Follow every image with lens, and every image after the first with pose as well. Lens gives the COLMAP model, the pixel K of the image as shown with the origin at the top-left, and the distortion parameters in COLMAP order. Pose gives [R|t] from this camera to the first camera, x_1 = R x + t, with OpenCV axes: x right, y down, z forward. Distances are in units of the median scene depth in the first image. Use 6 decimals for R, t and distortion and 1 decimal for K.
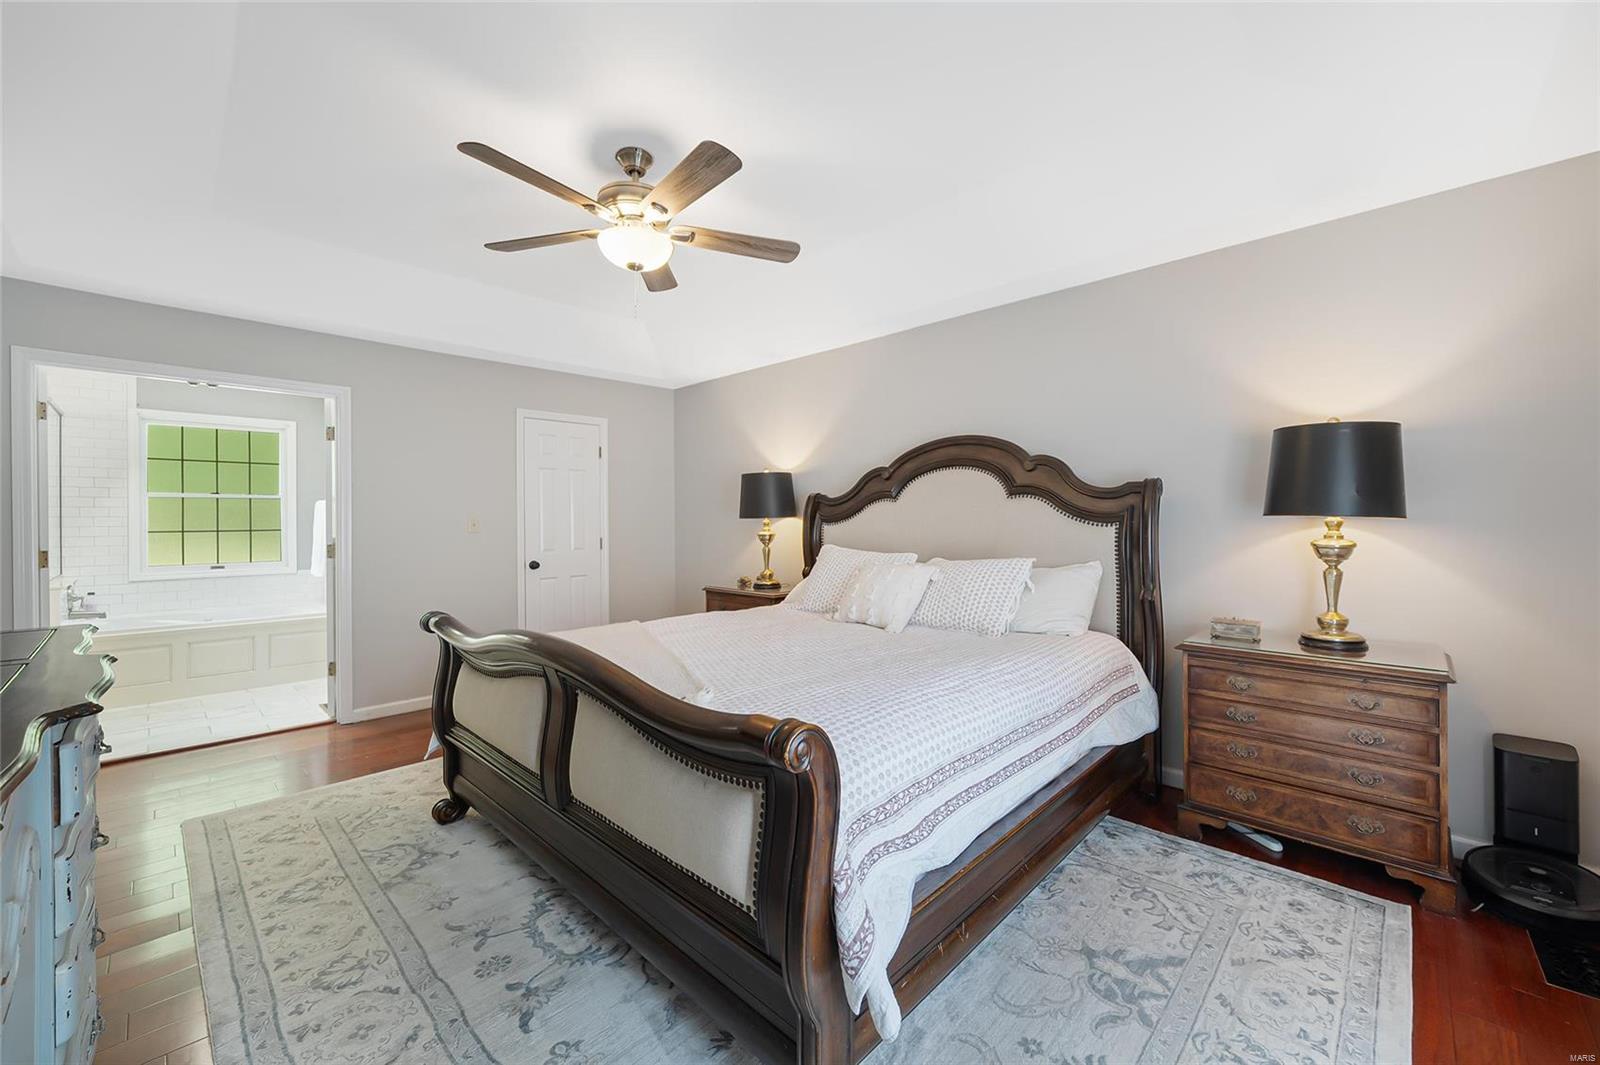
lens RADIAL K [[631.7, 0, 801.3], [0, 631.7, 520.0], [0, 0, 1]] dist [0.000031, -0.000148]
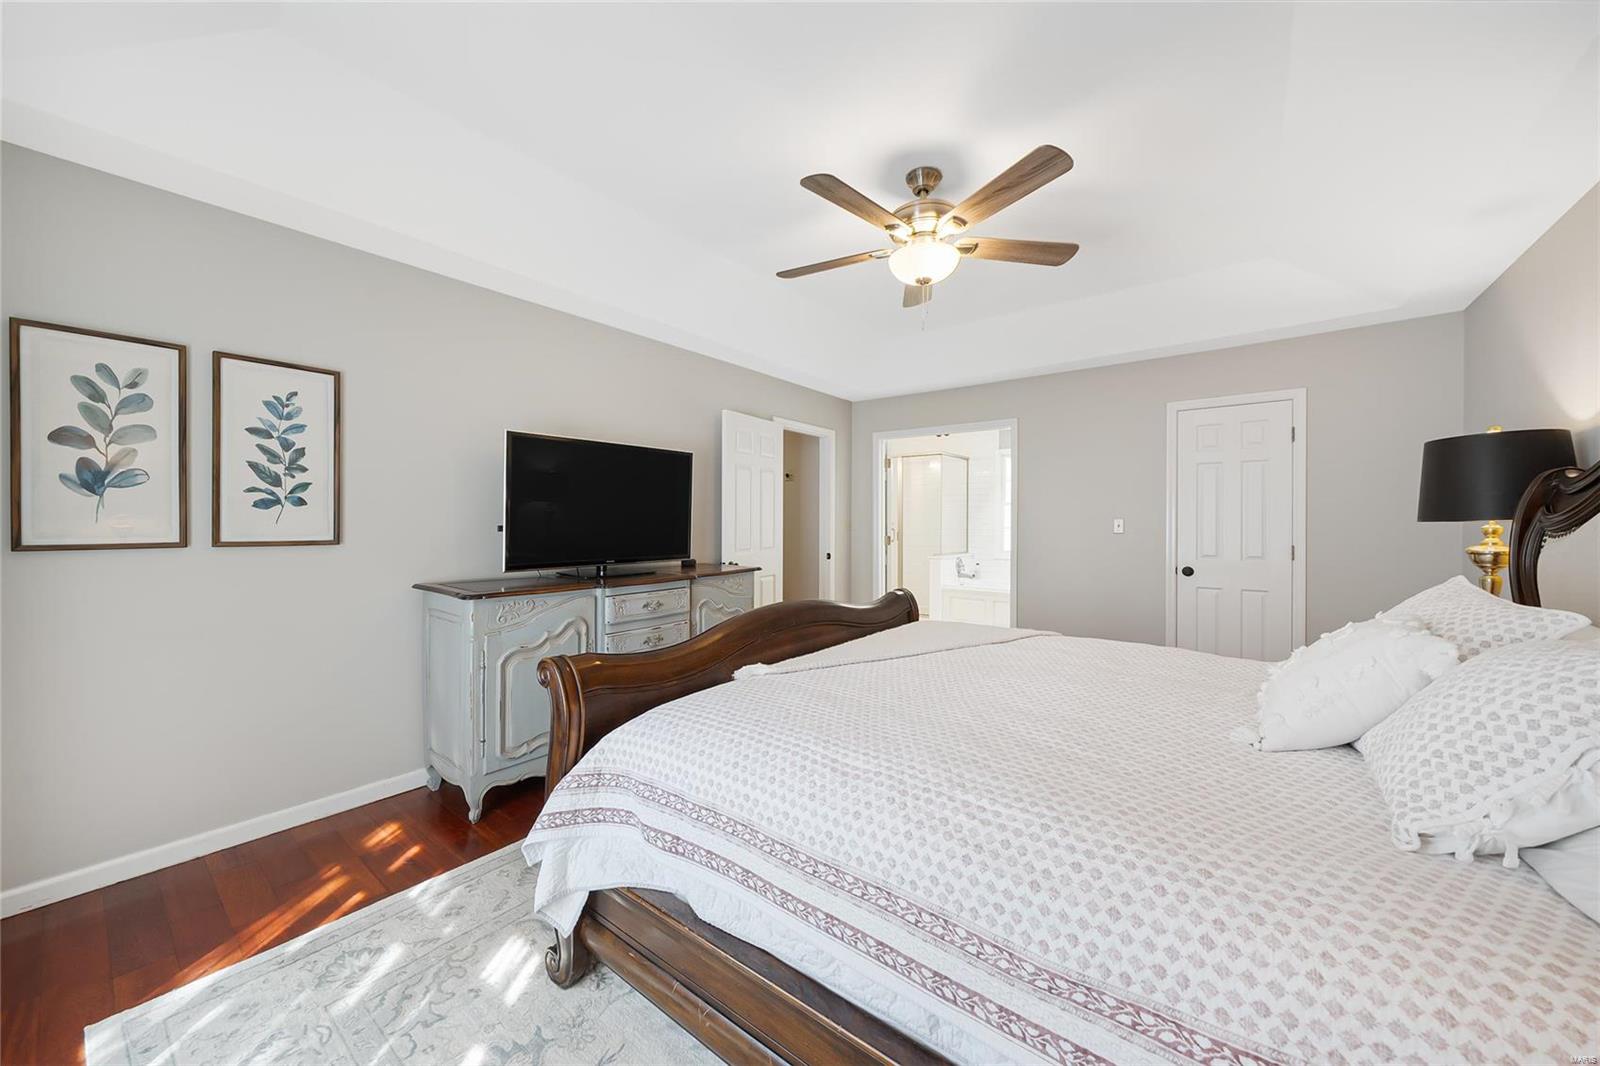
lens RADIAL K [[574.8, 0, 801.9], [0, 574.8, 532.3], [0, 0, 1]] dist [-0.000692, 0.000010]
pose [[0.119502, 0.025986, -0.992494, 0.543349], [-0.003243, 0.999662, 0.025783, -0.006446], [0.992829, 0.000138, 0.119546, 0.552939]]
